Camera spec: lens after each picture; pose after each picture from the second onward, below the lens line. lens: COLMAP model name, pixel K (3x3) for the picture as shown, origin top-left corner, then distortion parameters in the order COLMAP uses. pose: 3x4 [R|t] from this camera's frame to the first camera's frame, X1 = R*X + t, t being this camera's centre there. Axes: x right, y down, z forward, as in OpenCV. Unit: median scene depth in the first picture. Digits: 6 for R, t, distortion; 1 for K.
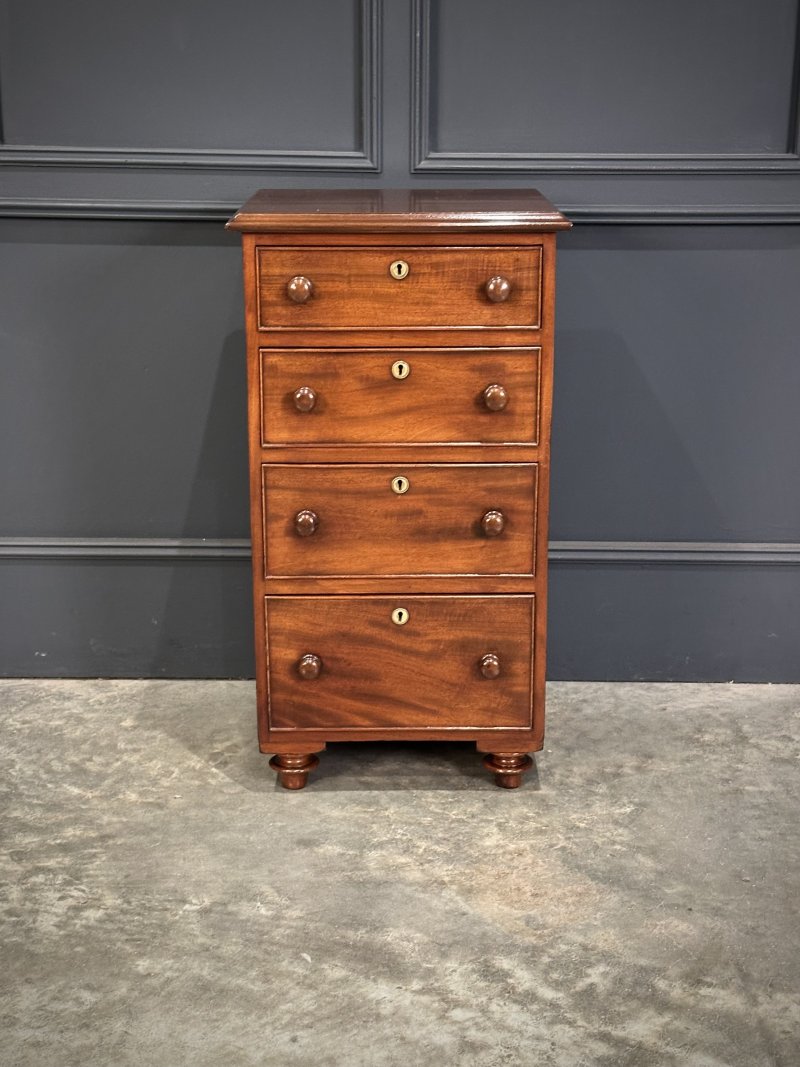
lens RADIAL K [[1728.9, 0, 418.4], [0, 1728.9, 526.3], [0, 0, 1]] dist [0.123807, 0.000000]
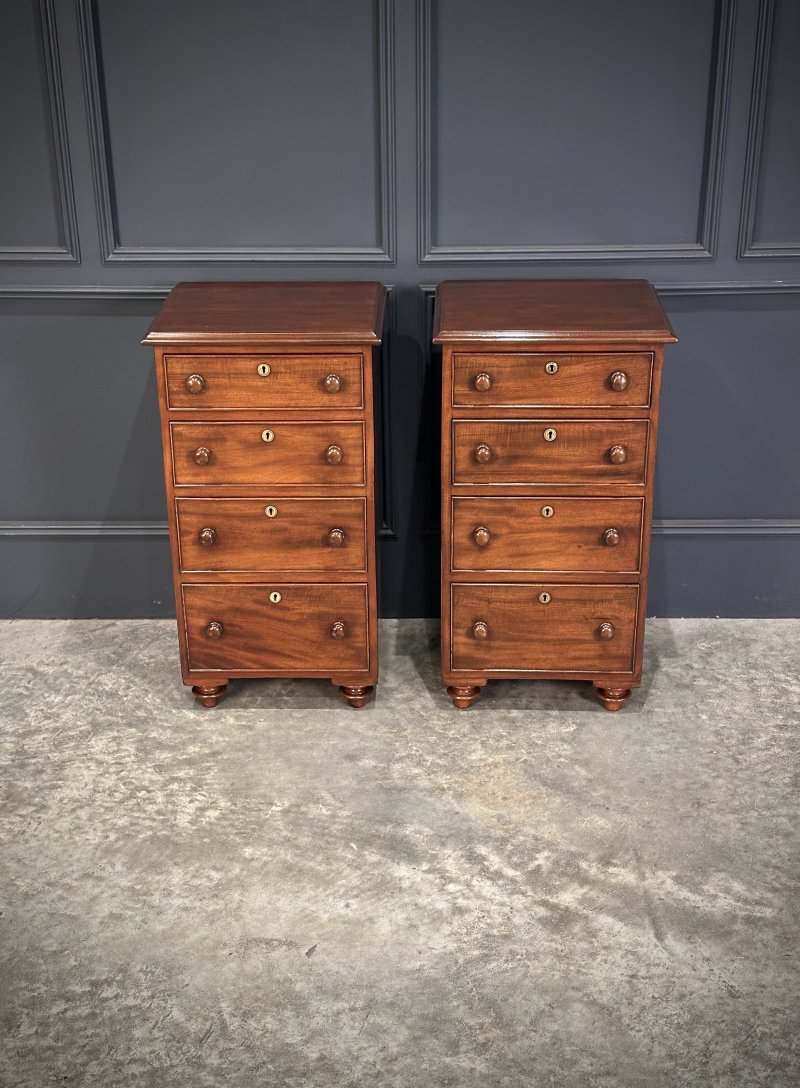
lens RADIAL K [[1569.5, 0, 395.3], [0, 1569.5, 550.9], [0, 0, 1]] dist [0.124315, 0.000000]
pose [[0.999553, -0.008834, -0.028566, 0.012974], [0.013244, 0.987334, 0.158101, -0.204018], [0.026807, -0.158408, 0.987010, -0.293393]]
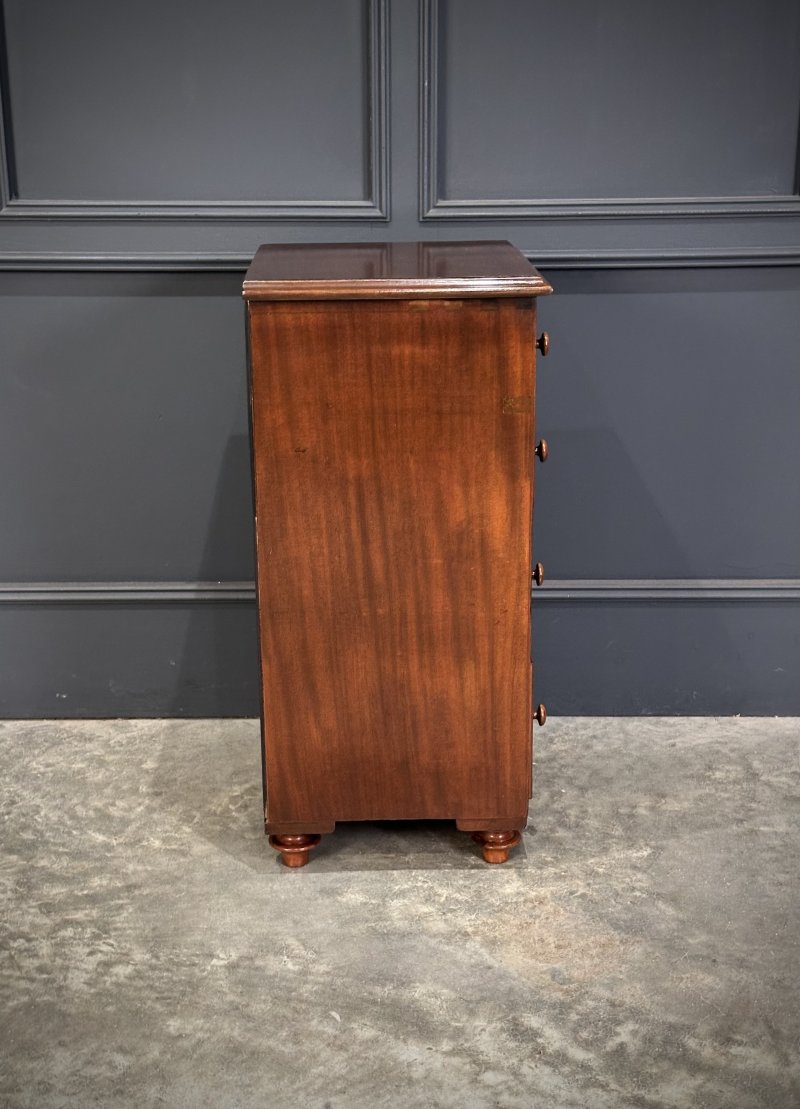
lens RADIAL K [[1616.6, 0, 377.5], [0, 1616.6, 558.4], [0, 0, 1]] dist [0.110229, 0.000000]
pose [[0.999849, -0.011990, -0.012614, -0.022201], [0.012288, 0.999641, 0.023796, -0.034554], [0.012325, -0.023947, 0.999637, 0.058594]]
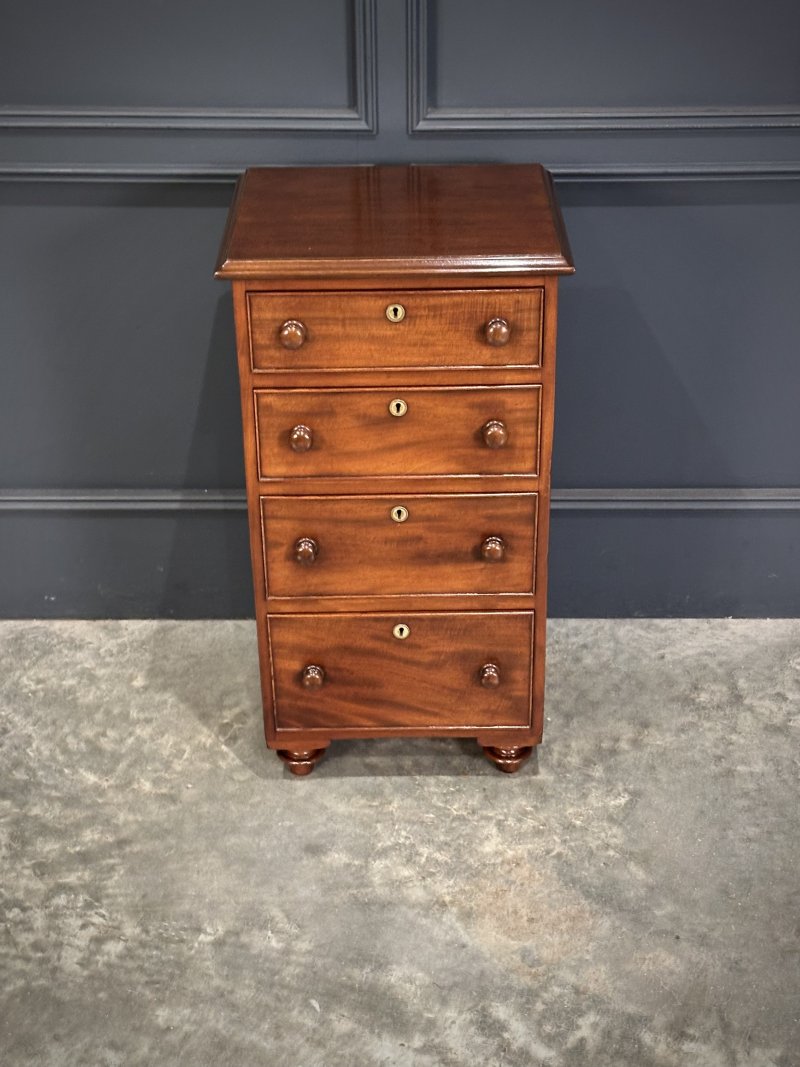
lens RADIAL K [[1728.9, 0, 417.9], [0, 1728.9, 534.7], [0, 0, 1]] dist [0.123807, 0.000000]
pose [[0.999925, -0.007023, -0.010078, 0.010222], [0.009321, 0.968182, 0.250075, -0.265484], [0.008001, -0.250150, 0.968174, 0.034200]]
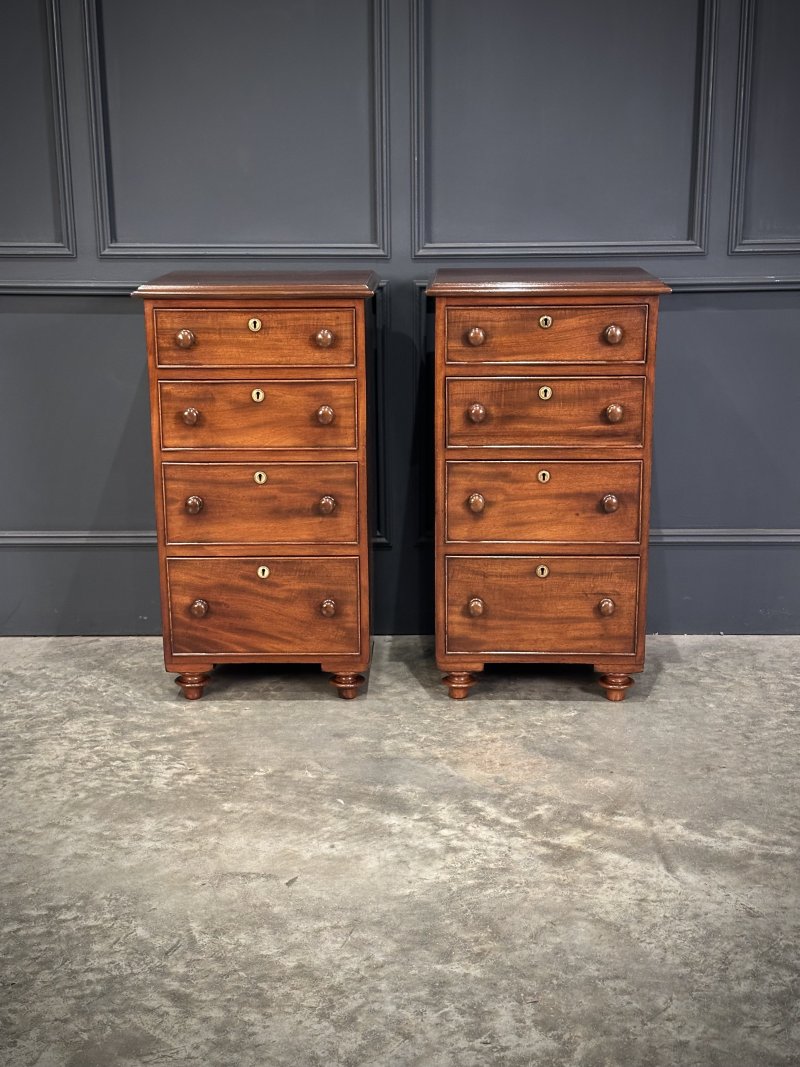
lens RADIAL K [[1533.8, 0, 410.2], [0, 1533.8, 546.3], [0, 0, 1]] dist [0.114582, 0.000000]
pose [[0.999734, -0.011019, -0.020266, 0.018739], [0.010503, 0.999621, -0.025428, 0.062729], [0.020539, 0.025209, 0.999471, -0.239407]]
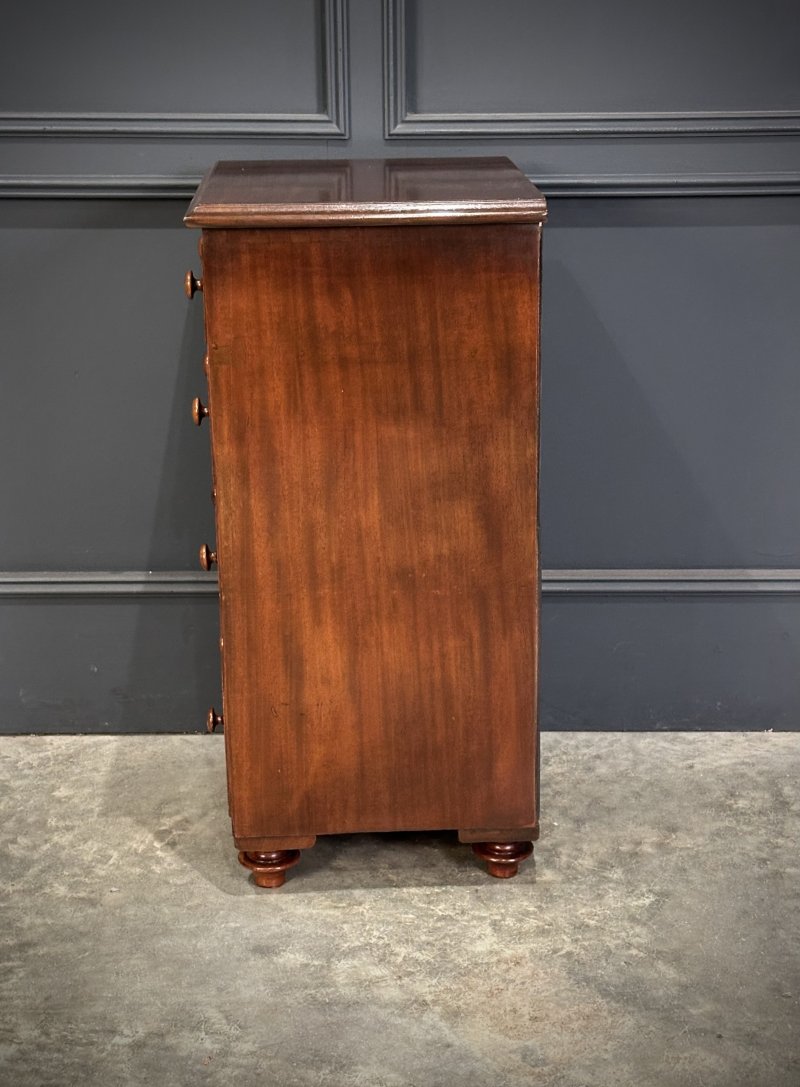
lens RADIAL K [[1857.0, 0, 427.0], [0, 1857.0, 552.4], [0, 0, 1]] dist [0.115362, 0.000000]
pose [[0.999915, -0.011158, -0.006812, 0.023039], [0.011429, 0.999085, 0.041213, -0.047122], [0.006346, -0.041288, 0.999127, 0.105483]]
